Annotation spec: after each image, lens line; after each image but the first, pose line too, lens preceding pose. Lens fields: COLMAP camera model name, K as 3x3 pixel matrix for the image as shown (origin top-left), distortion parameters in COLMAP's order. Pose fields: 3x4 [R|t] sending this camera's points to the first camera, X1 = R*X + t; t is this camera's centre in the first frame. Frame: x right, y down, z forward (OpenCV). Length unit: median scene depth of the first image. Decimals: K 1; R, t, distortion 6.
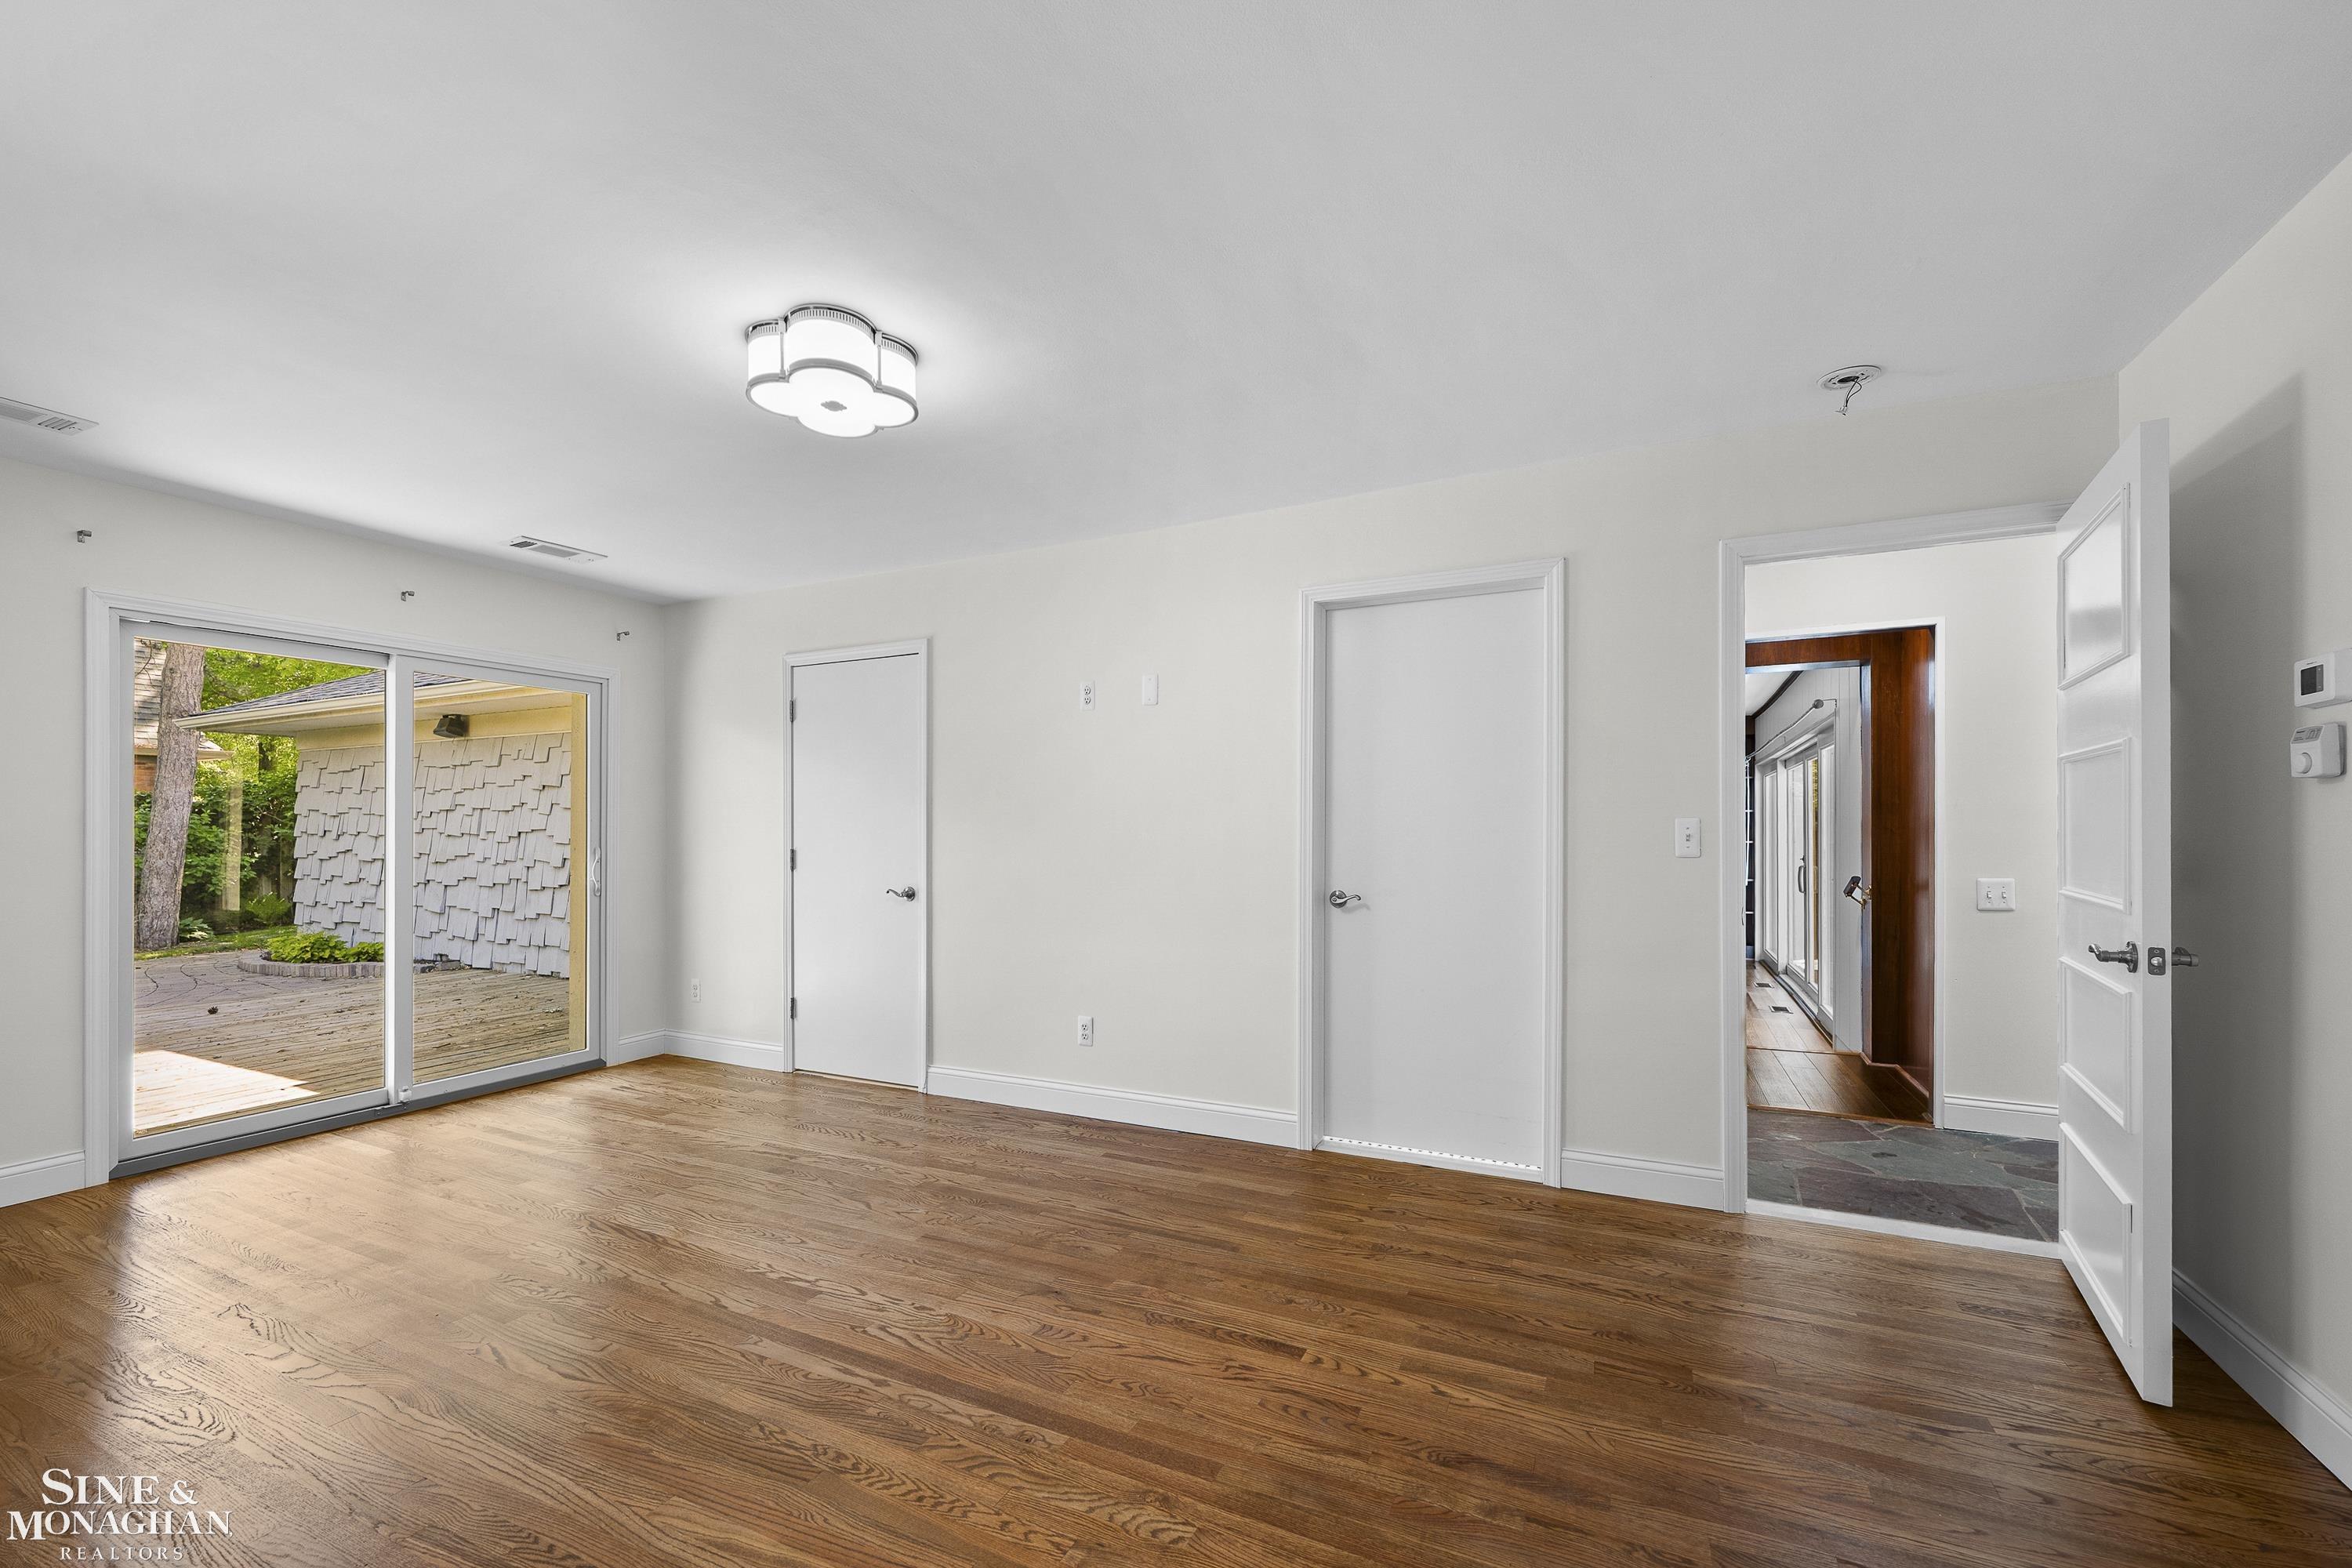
lens RADIAL K [[937.0, 0, 1175.5], [0, 937.0, 831.8], [0, 0, 1]] dist [-0.003593, 0.000141]
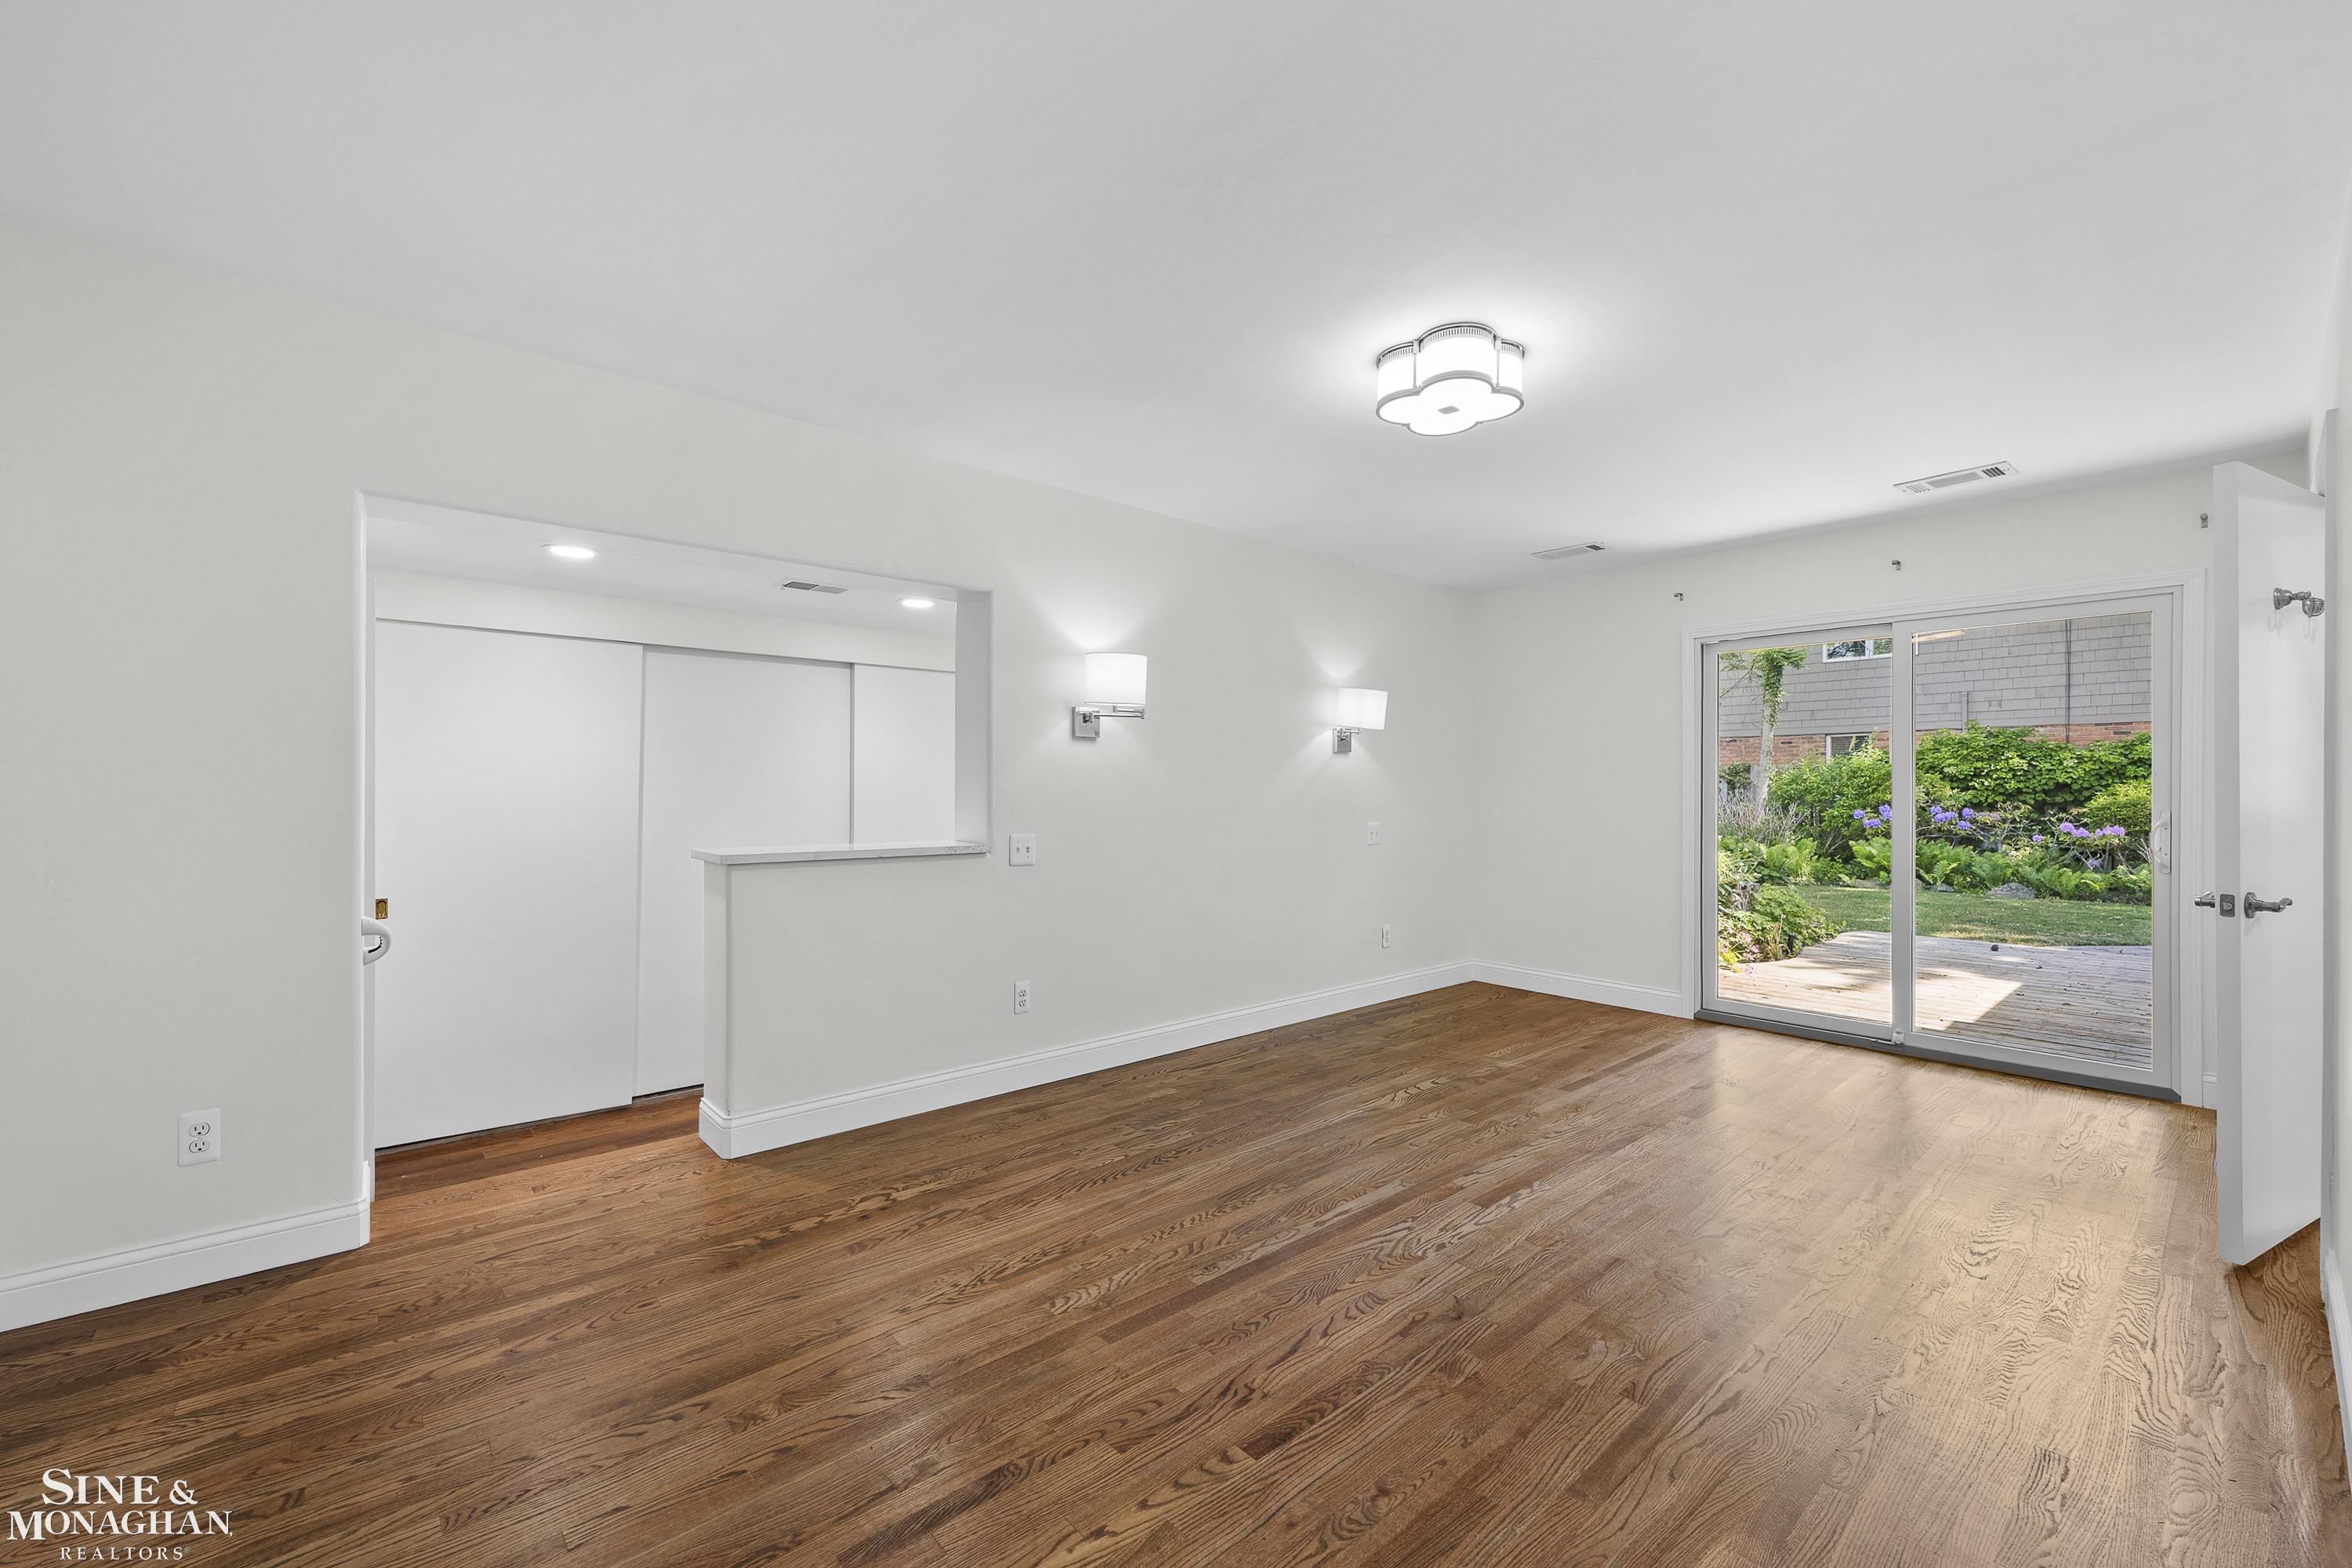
lens RADIAL K [[937.0, 0, 1177.8], [0, 937.0, 790.1], [0, 0, 1]] dist [-0.003593, 0.000141]
pose [[-0.386060, -0.000409, -0.922474, 0.937698], [0.001933, 0.999997, -0.001252, 0.006311], [0.922472, -0.002267, -0.386058, 1.333552]]
